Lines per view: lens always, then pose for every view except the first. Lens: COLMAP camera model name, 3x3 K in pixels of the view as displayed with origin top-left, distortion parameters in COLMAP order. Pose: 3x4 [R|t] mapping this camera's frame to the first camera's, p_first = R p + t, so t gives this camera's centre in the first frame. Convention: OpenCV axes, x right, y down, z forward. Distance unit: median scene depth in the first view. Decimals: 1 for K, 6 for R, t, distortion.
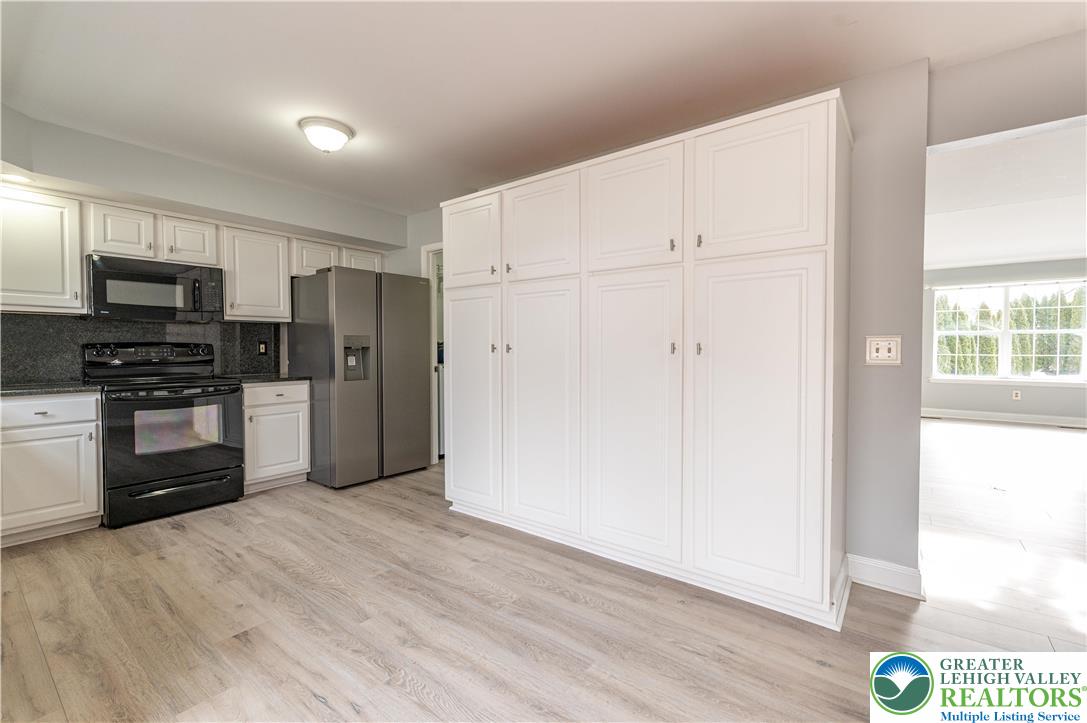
lens RADIAL K [[473.4, 0, 541.8], [0, 473.4, 359.0], [0, 0, 1]] dist [0.001001, 0.000100]
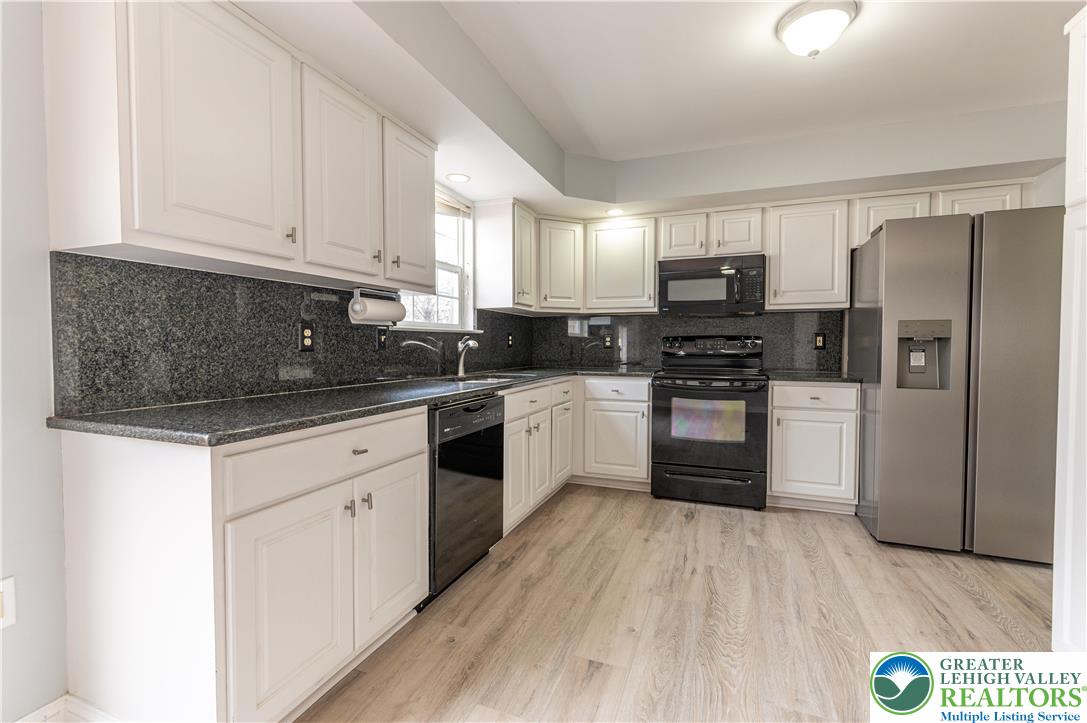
lens RADIAL K [[469.2, 0, 551.5], [0, 469.2, 357.6], [0, 0, 1]] dist [0.001492, 0.000003]
pose [[0.301181, 0.028714, -0.953135, 0.085103], [-0.027028, 0.999402, 0.021567, 0.001794], [0.953184, 0.019266, 0.301777, 0.380597]]
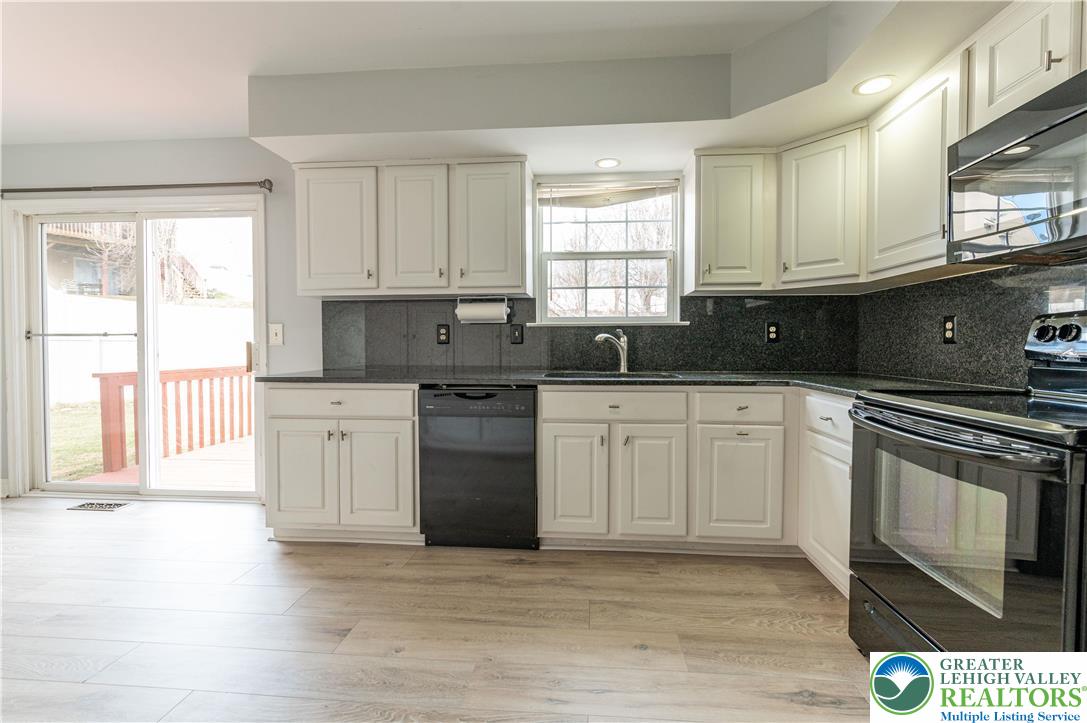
lens RADIAL K [[469.2, 0, 551.5], [0, 469.2, 357.6], [0, 0, 1]] dist [0.001492, 0.000003]
pose [[-0.834563, 0.017198, -0.550645, -0.276998], [-0.012818, 0.998636, 0.050616, -0.006822], [0.550764, 0.049300, -0.833204, 1.148174]]
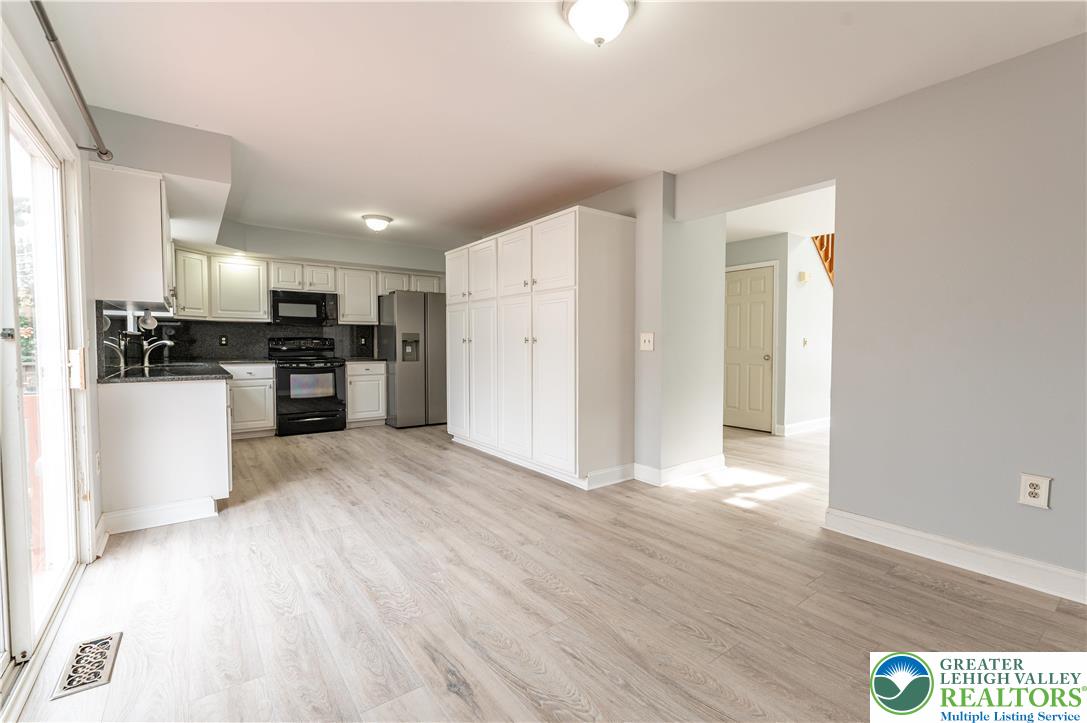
lens RADIAL K [[479.1, 0, 551.4], [0, 479.1, 360.5], [0, 0, 1]] dist [0.001711, -0.000213]
pose [[0.965134, 0.011846, -0.261487, 0.580352], [-0.008977, 0.999886, 0.012162, 0.022242], [0.261601, -0.009390, 0.965130, -0.511743]]
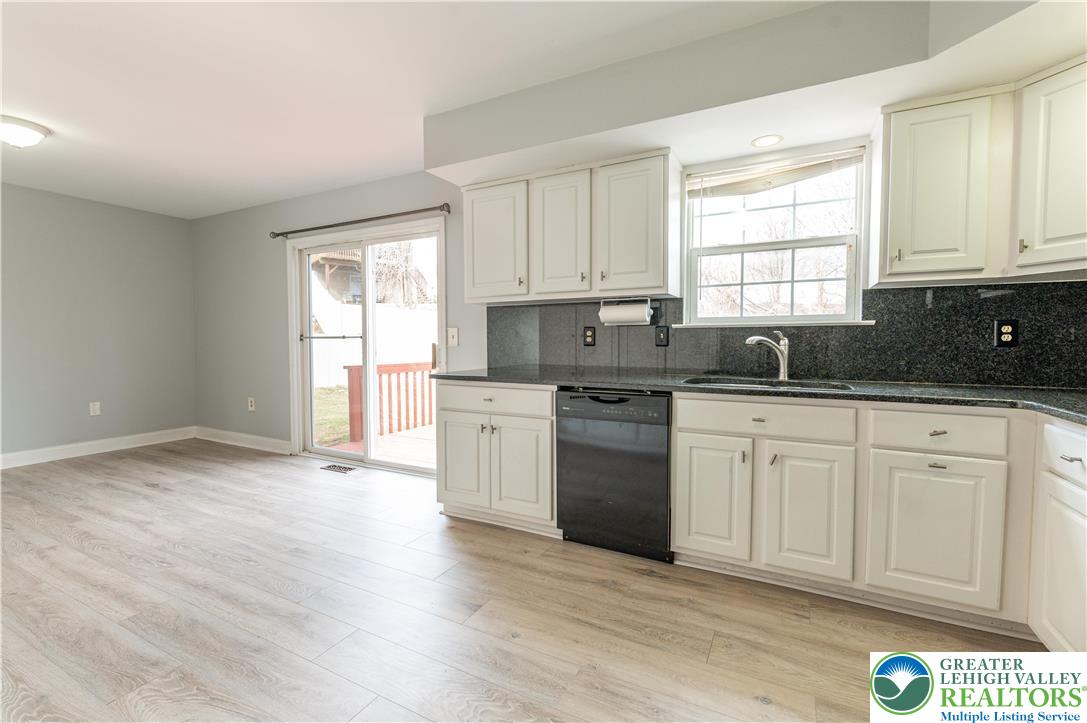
lens RADIAL K [[465.8, 0, 550.0], [0, 465.8, 362.8], [0, 0, 1]] dist [0.000472, -0.000543]
pose [[-0.982344, 0.010820, -0.186770, -0.355496], [-0.003137, 0.997233, 0.074274, -0.019606], [0.187057, 0.073549, -0.979592, 1.164246]]
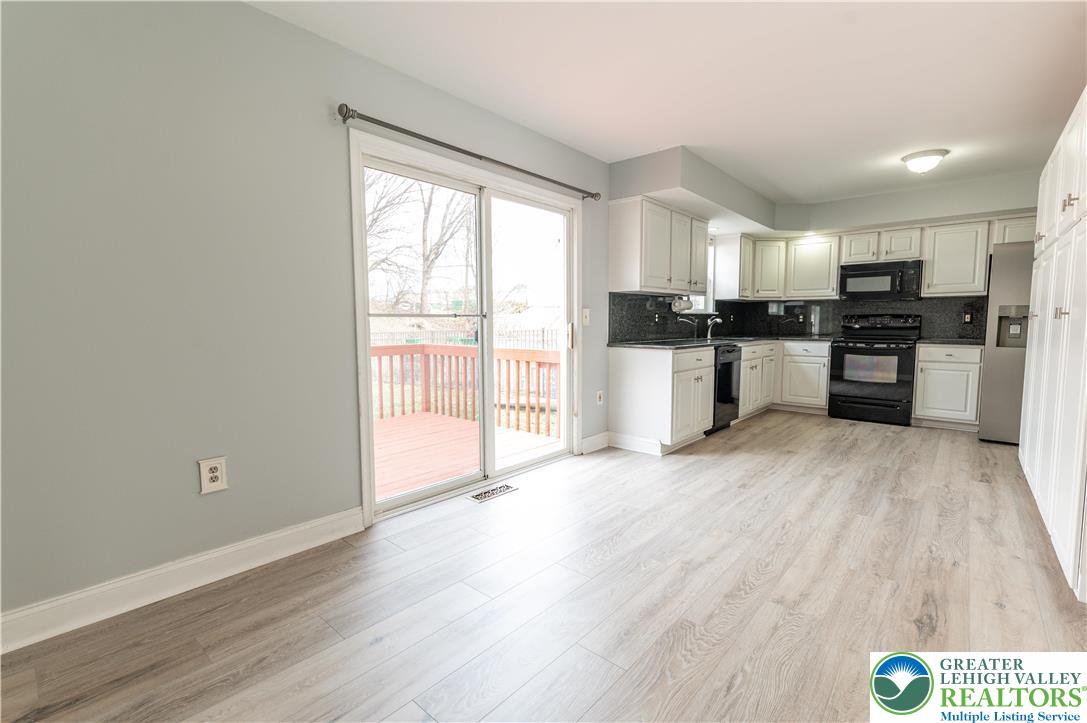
lens RADIAL K [[479.1, 0, 551.4], [0, 479.1, 360.5], [0, 0, 1]] dist [0.001711, -0.000213]
pose [[-0.051817, 0.083197, -0.995185, 0.895092], [-0.025695, 0.996083, 0.084610, 0.011475], [0.998326, 0.029956, -0.049476, 0.010347]]
